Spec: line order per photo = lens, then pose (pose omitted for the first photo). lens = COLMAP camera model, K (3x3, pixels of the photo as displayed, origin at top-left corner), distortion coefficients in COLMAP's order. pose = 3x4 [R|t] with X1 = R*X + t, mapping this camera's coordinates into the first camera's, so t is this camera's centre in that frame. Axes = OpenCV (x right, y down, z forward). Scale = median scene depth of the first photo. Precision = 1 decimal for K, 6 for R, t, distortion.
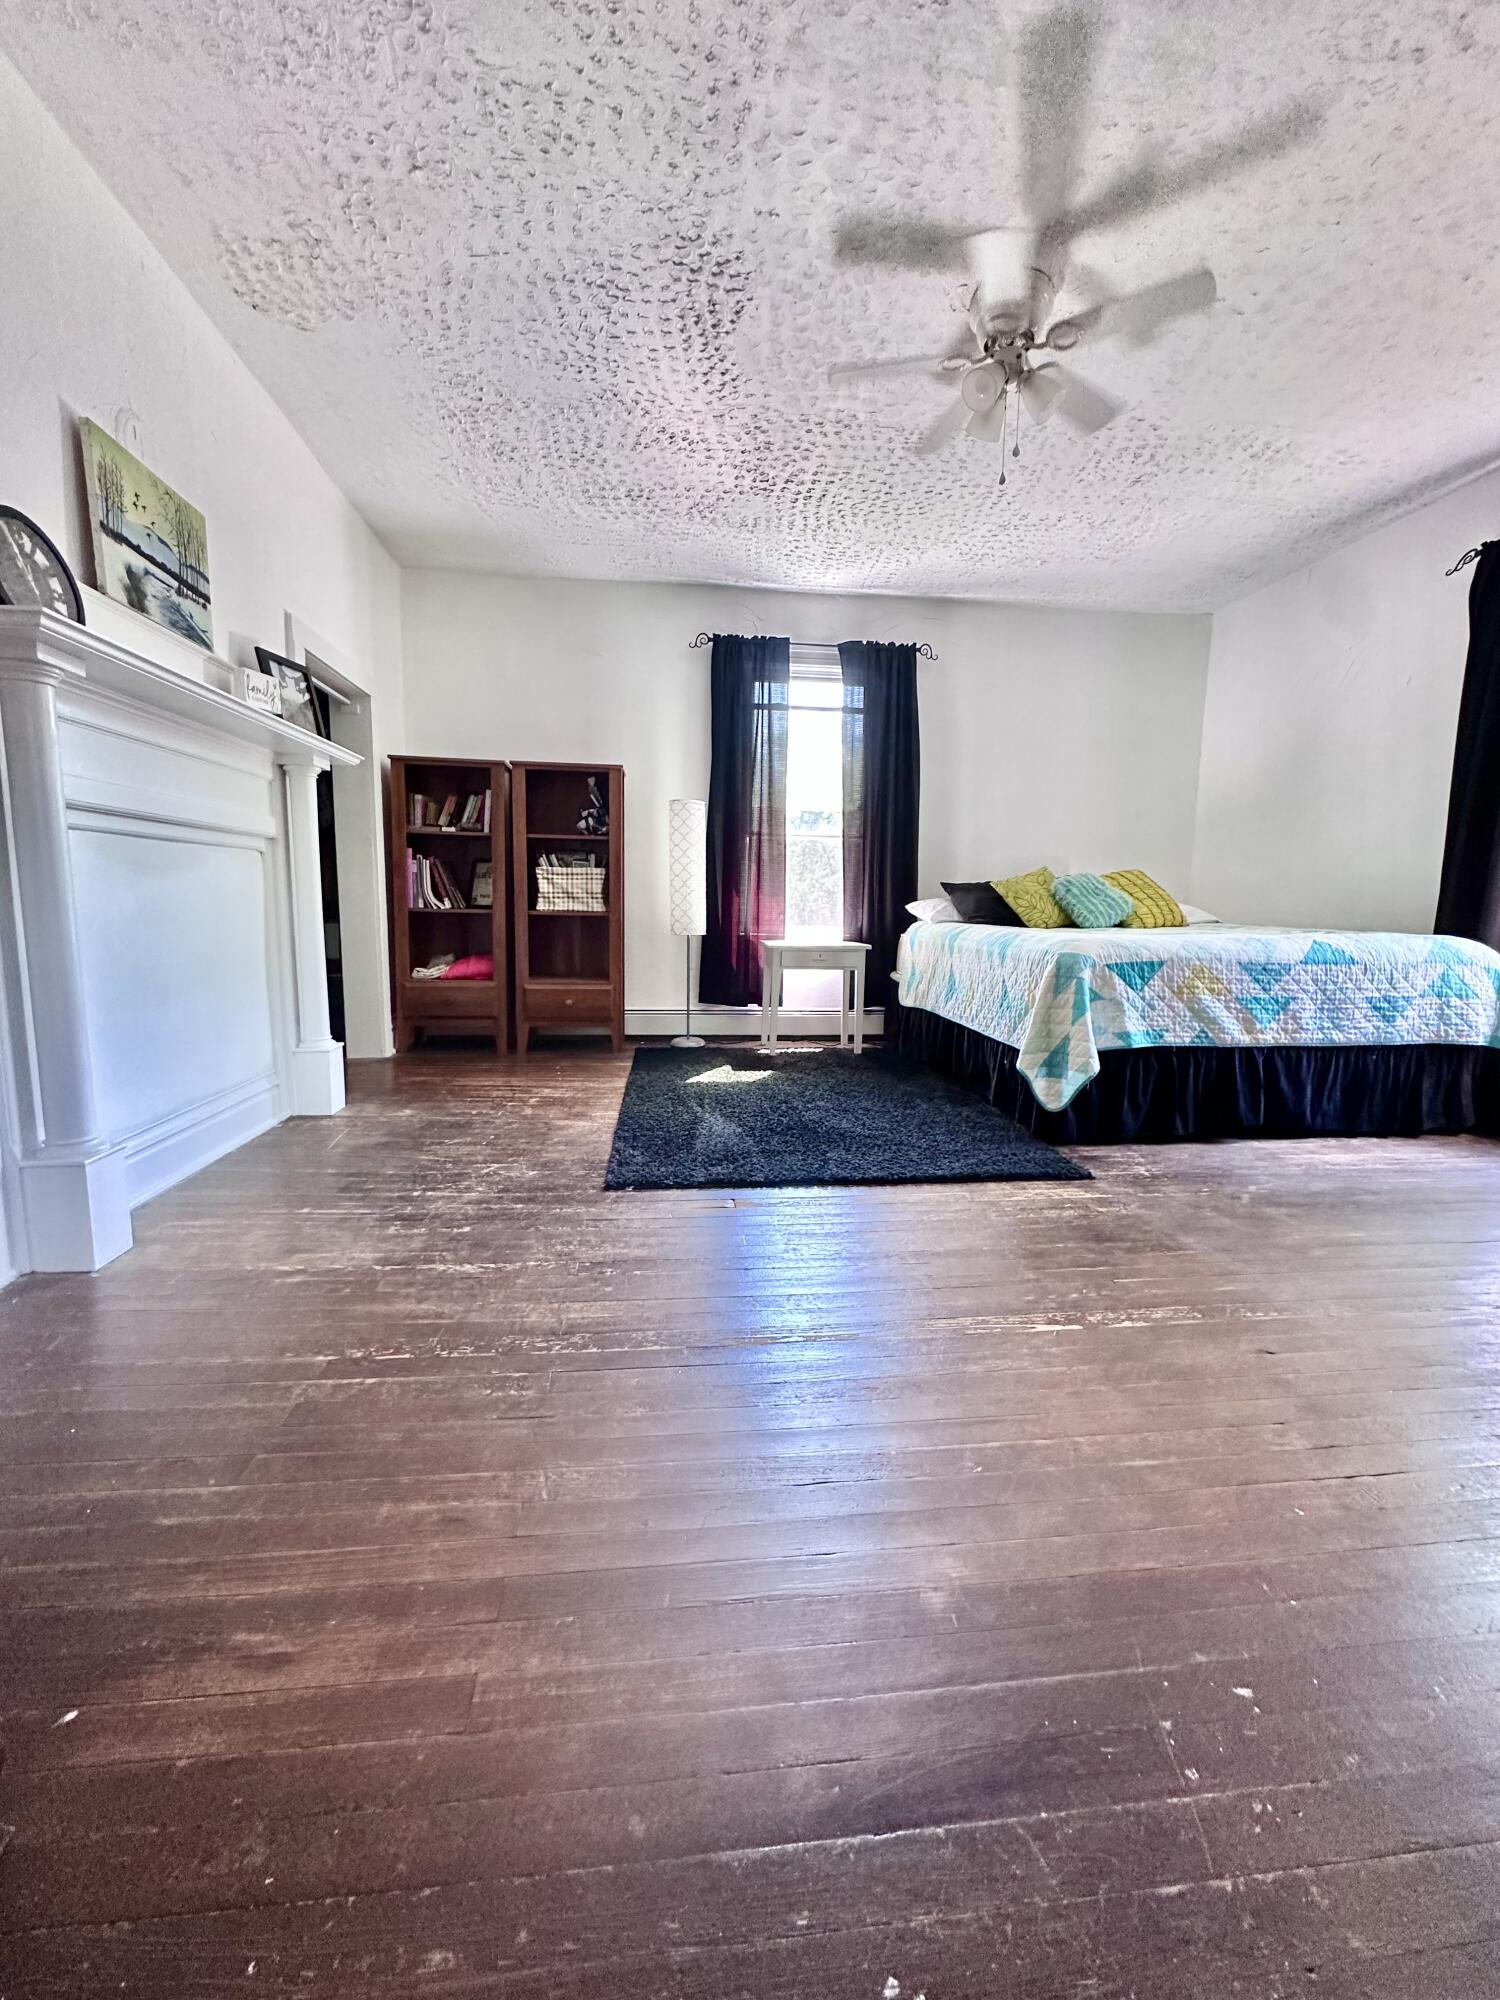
lens RADIAL K [[801.2, 0, 750.0], [0, 801.2, 1000.0], [0, 0, 1]] dist [-0.003051, 0.000369]
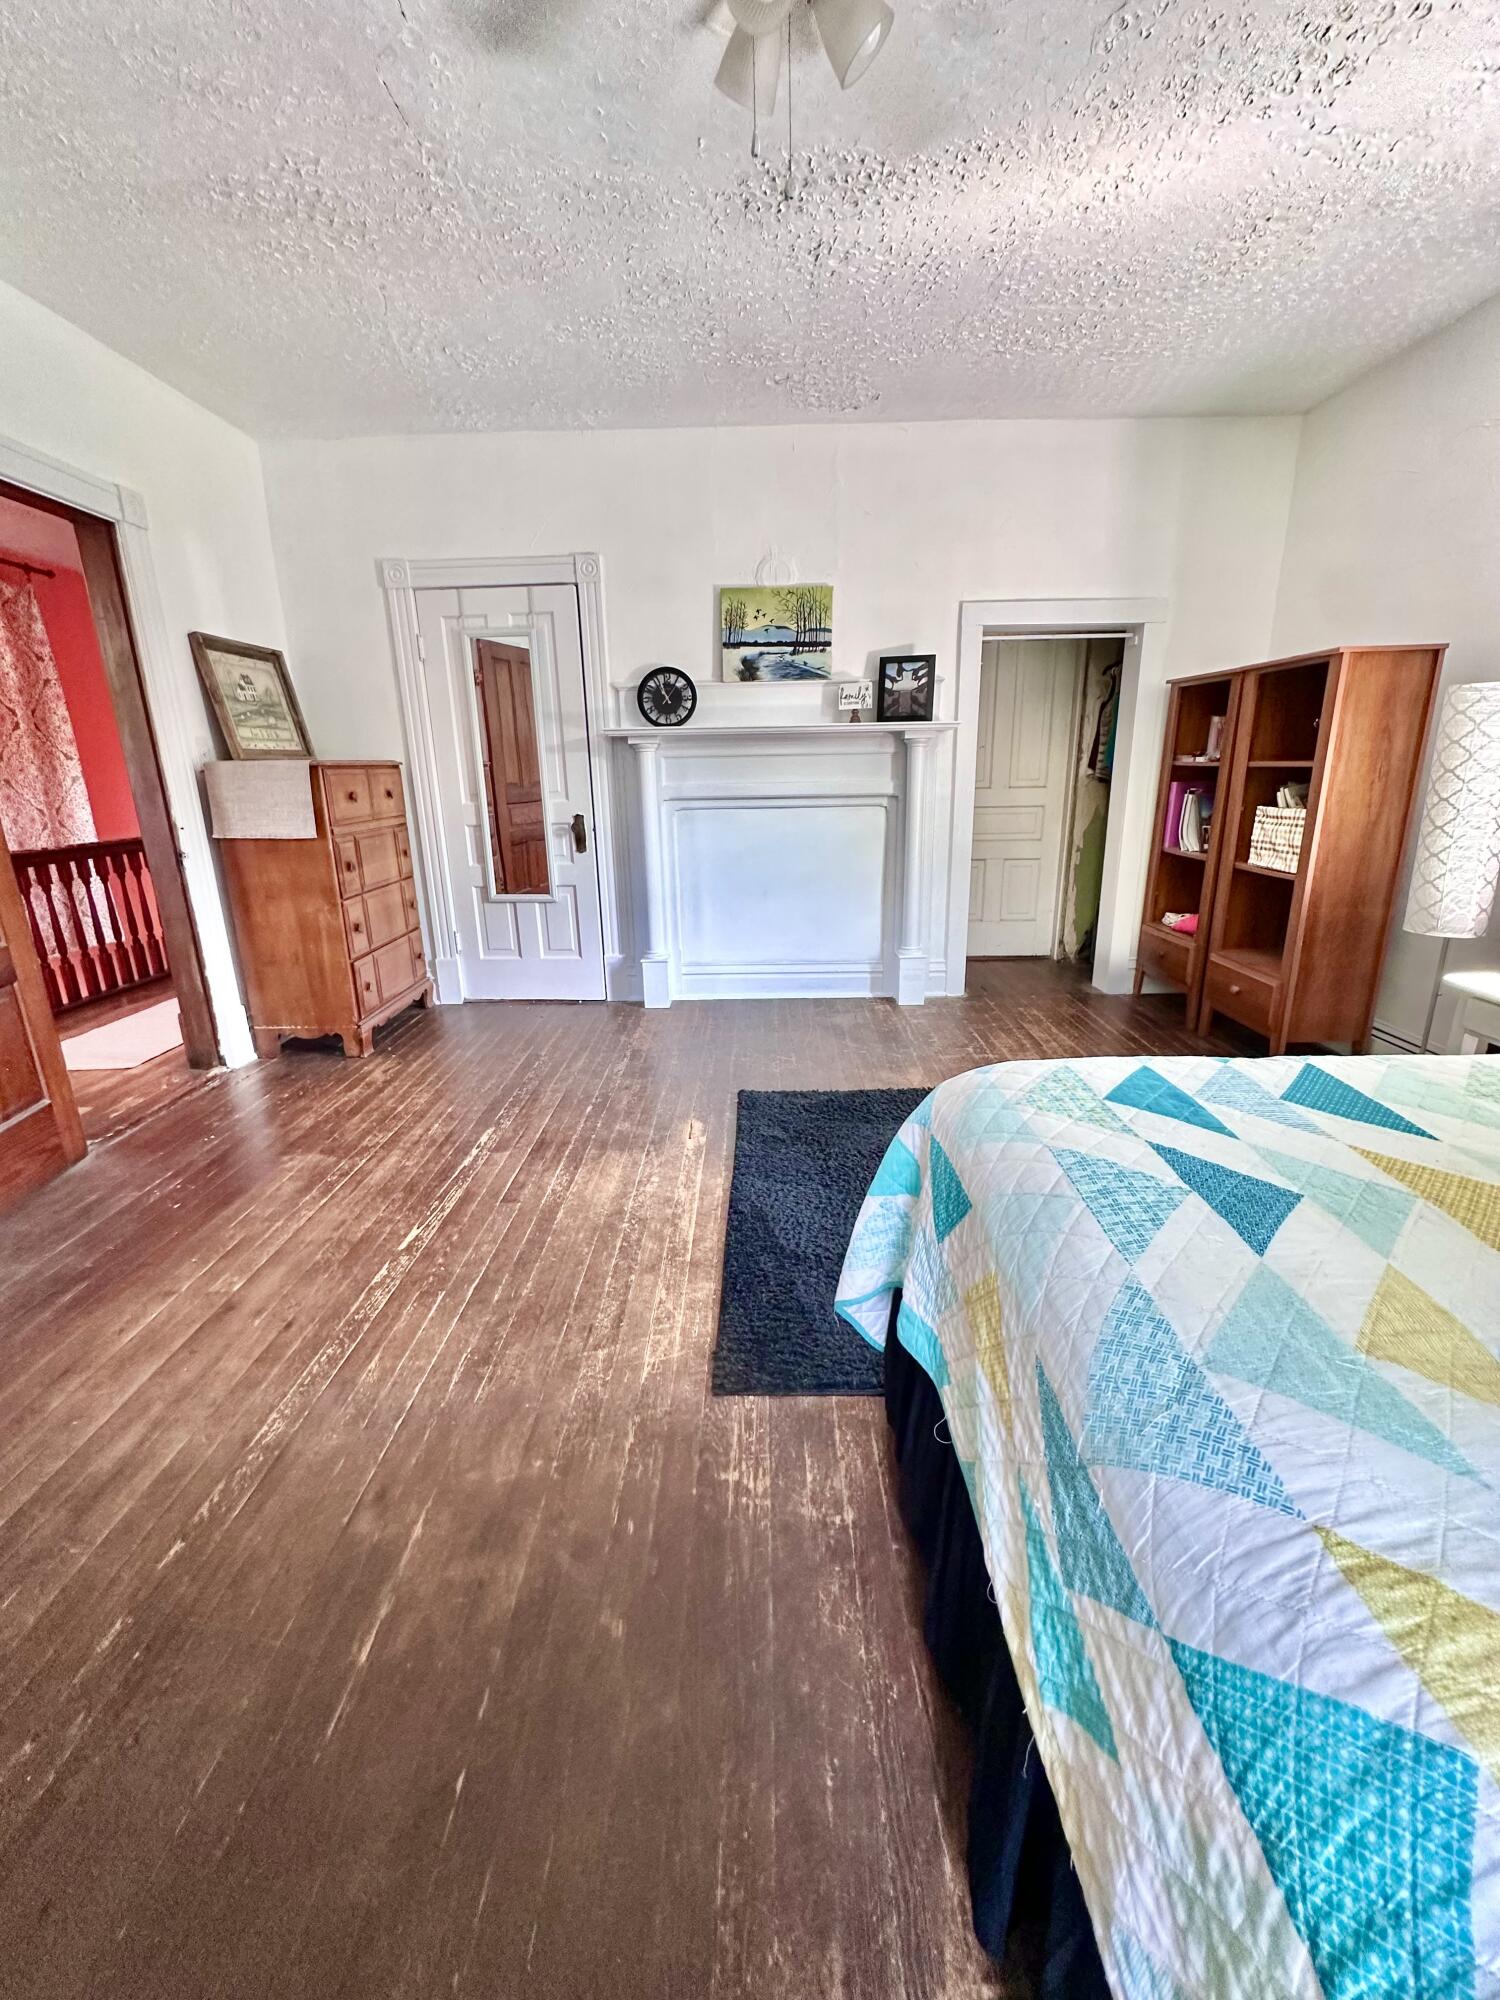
lens RADIAL K [[801.2, 0, 750.0], [0, 801.2, 1000.0], [0, 0, 1]] dist [-0.003051, 0.000369]
pose [[-0.117121, 0.261211, -0.958150, 0.917792], [-0.110721, 0.955341, 0.273979, -0.237776], [0.986926, 0.138176, -0.082969, 1.004255]]
